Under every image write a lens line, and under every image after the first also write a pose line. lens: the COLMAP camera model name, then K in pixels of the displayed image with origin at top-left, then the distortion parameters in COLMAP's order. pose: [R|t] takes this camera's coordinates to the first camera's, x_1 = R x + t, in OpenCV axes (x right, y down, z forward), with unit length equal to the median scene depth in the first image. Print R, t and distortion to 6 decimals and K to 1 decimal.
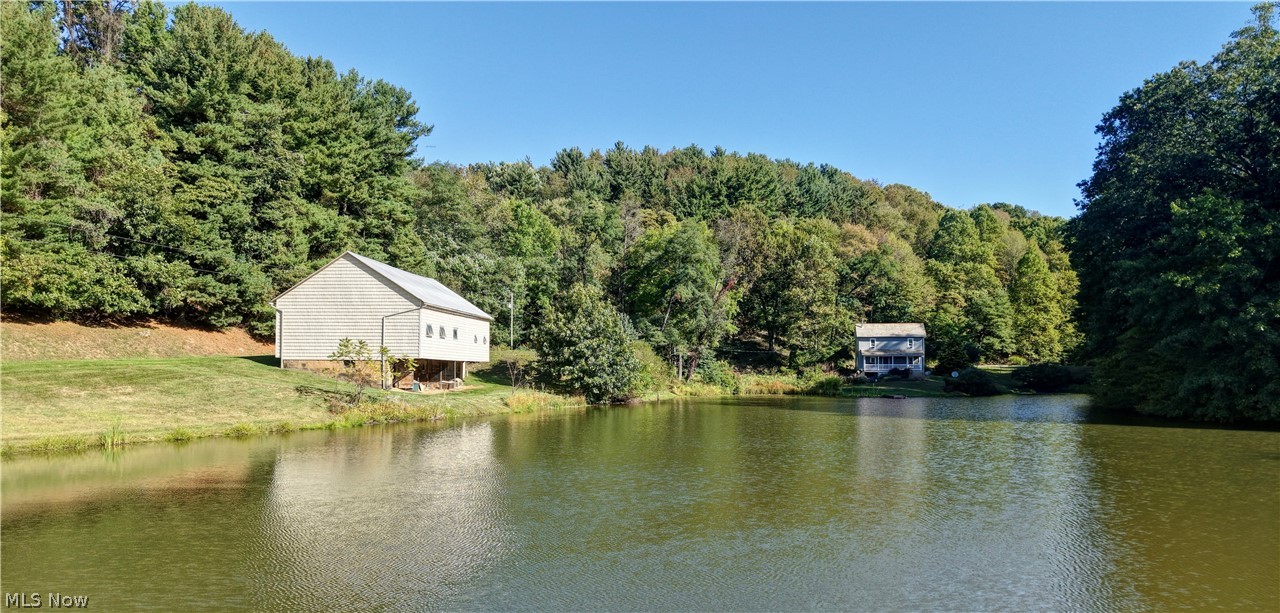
lens RADIAL K [[819.6, 0, 626.3], [0, 819.6, 333.6], [0, 0, 1]] dist [-0.006373, -0.004898]
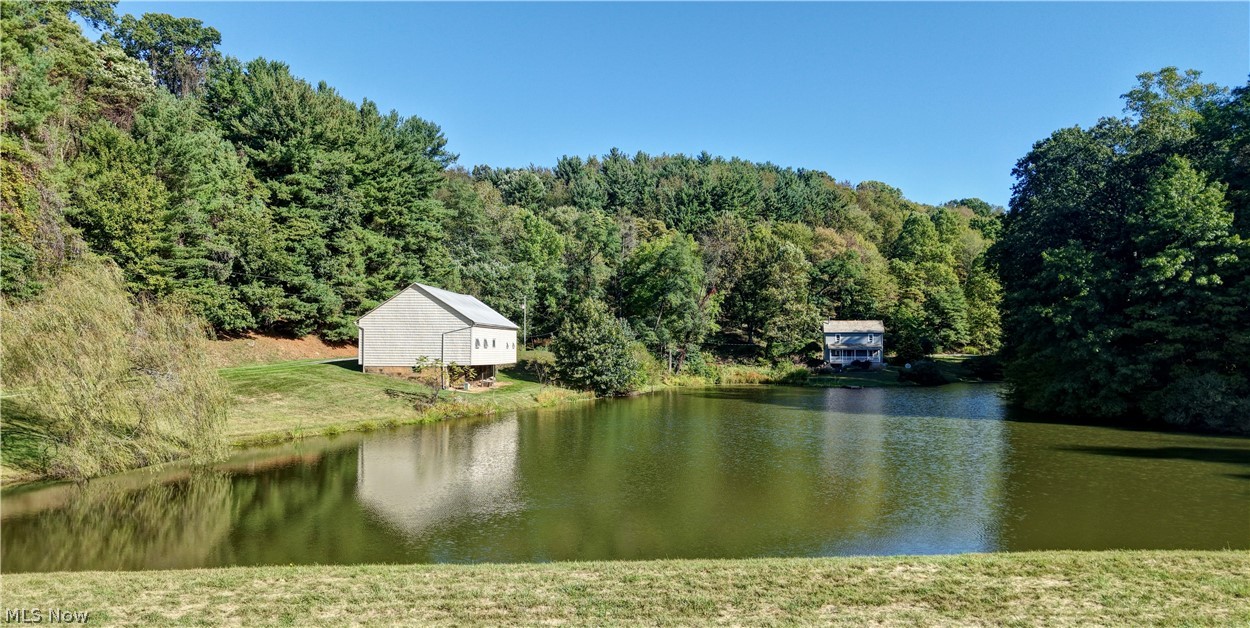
lens RADIAL K [[807.8, 0, 620.1], [0, 807.8, 319.9], [0, 0, 1]] dist [0.005703, 0.001731]
pose [[0.999980, 0.001046, 0.006253, -0.014680], [-0.001116, 0.999937, 0.011211, -0.034757], [-0.006241, -0.011218, 0.999918, -0.172417]]
